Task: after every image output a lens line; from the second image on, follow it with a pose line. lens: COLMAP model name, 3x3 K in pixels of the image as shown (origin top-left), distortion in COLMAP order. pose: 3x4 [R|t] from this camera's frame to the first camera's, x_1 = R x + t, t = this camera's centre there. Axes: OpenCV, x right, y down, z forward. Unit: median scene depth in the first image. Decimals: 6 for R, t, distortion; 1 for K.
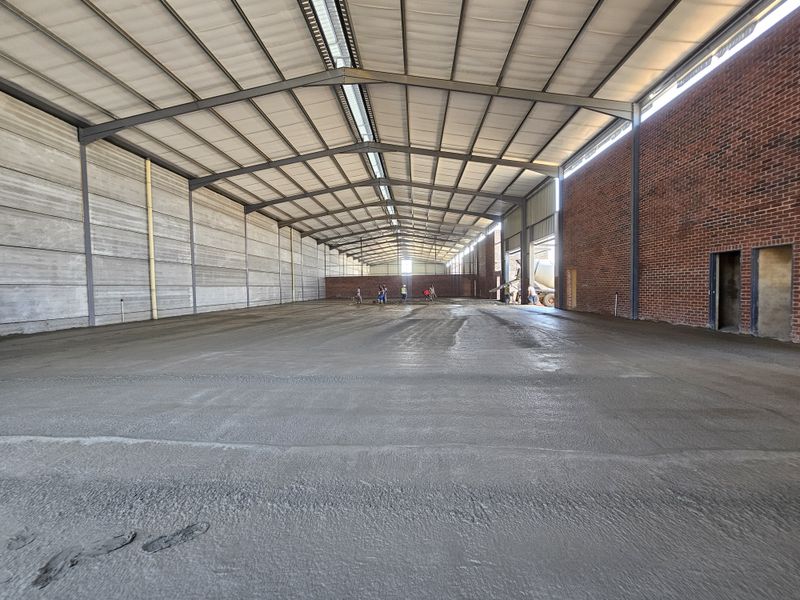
lens RADIAL K [[331.6, 0, 393.7], [0, 331.6, 299.4], [0, 0, 1]] dist [0.008344, 0.000583]
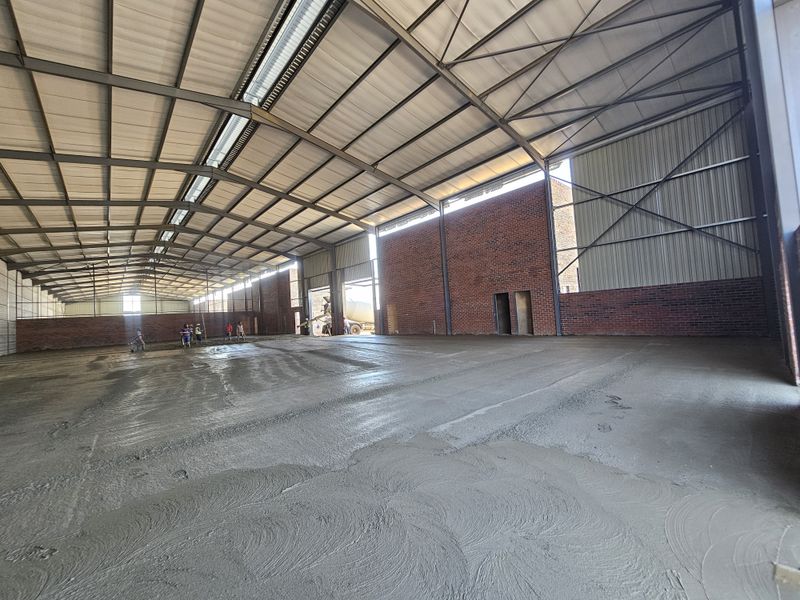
lens RADIAL K [[331.6, 0, 401.2], [0, 331.6, 303.7], [0, 0, 1]] dist [0.008344, 0.000583]
pose [[0.713544, -0.003934, 0.700600, -0.198571], [0.073383, 0.994903, -0.069153, 0.002424], [-0.696757, 0.100756, 0.710196, 0.011653]]
